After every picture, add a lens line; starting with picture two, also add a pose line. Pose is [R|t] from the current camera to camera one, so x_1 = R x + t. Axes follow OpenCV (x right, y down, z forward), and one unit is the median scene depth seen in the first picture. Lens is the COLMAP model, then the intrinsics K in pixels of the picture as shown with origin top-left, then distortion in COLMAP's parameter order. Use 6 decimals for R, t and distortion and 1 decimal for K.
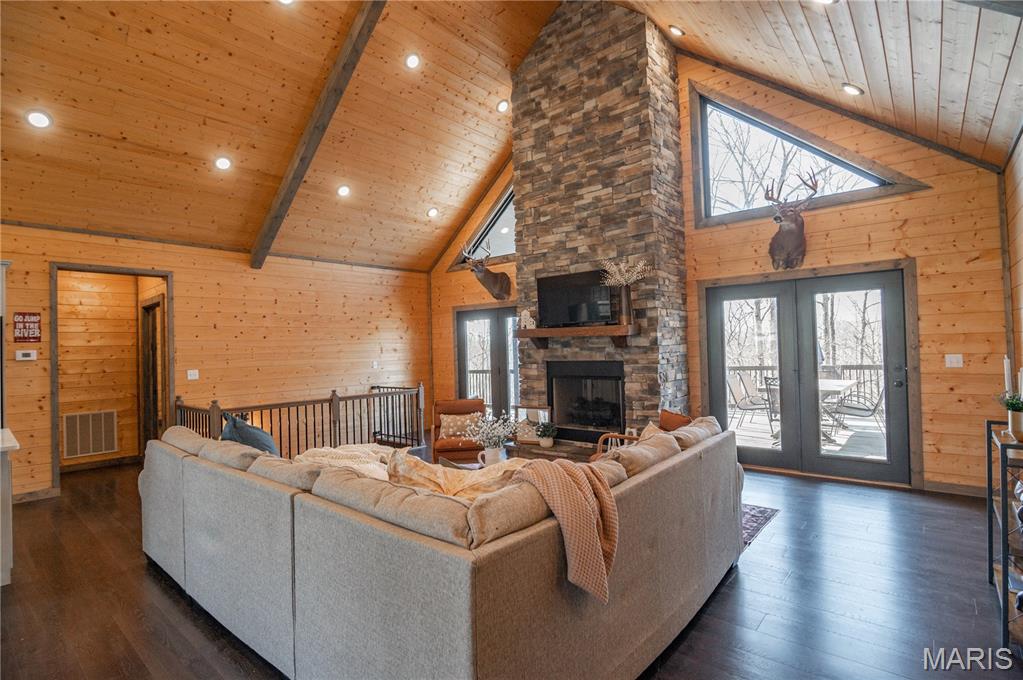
lens RADIAL K [[498.1, 0, 512.2], [0, 498.1, 338.7], [0, 0, 1]] dist [-0.020216, -0.000132]
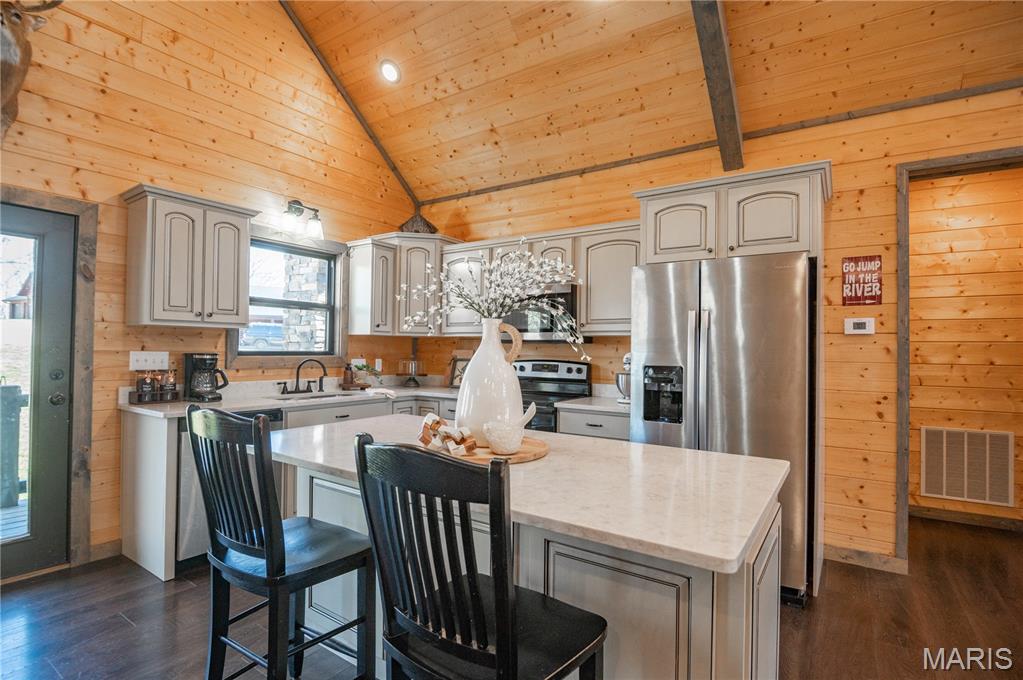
lens RADIAL K [[498.1, 0, 506.7], [0, 498.1, 339.9], [0, 0, 1]] dist [-0.020216, -0.000132]
pose [[0.110147, 0.010414, -0.993861, -0.346648], [0.001553, 0.999942, 0.010650, 0.035342], [0.993914, -0.002716, 0.110124, 0.396690]]
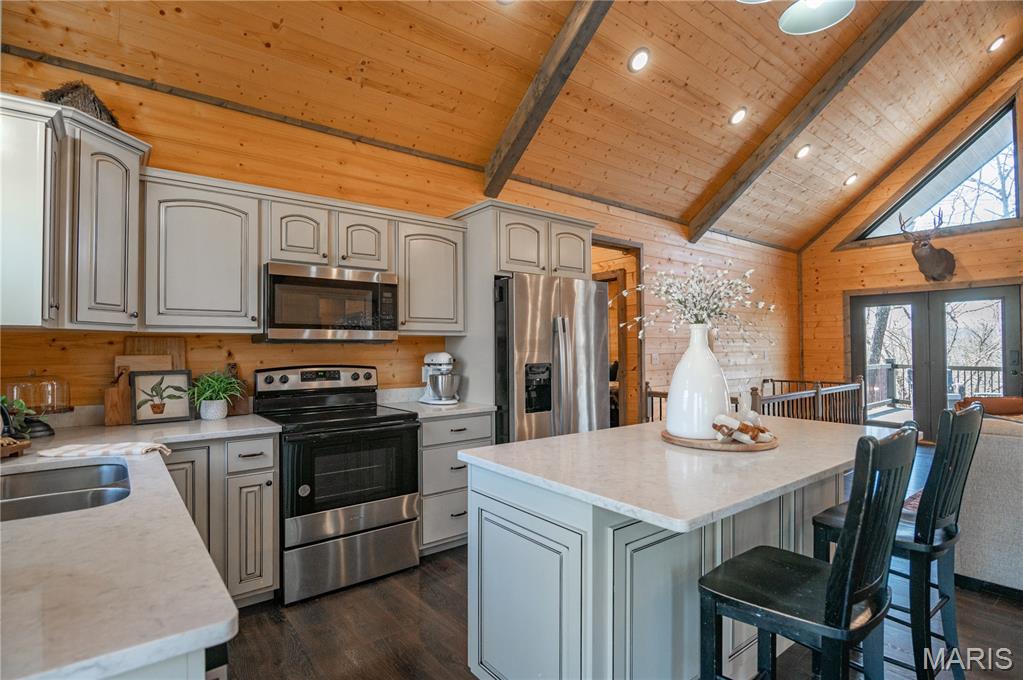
lens RADIAL K [[498.1, 0, 510.2], [0, 498.1, 336.7], [0, 0, 1]] dist [-0.020216, -0.000132]
pose [[0.977759, 0.019612, -0.208812, -0.713865], [-0.019513, 0.999806, 0.002532, 0.034814], [0.208821, 0.001599, 0.977953, 0.059900]]
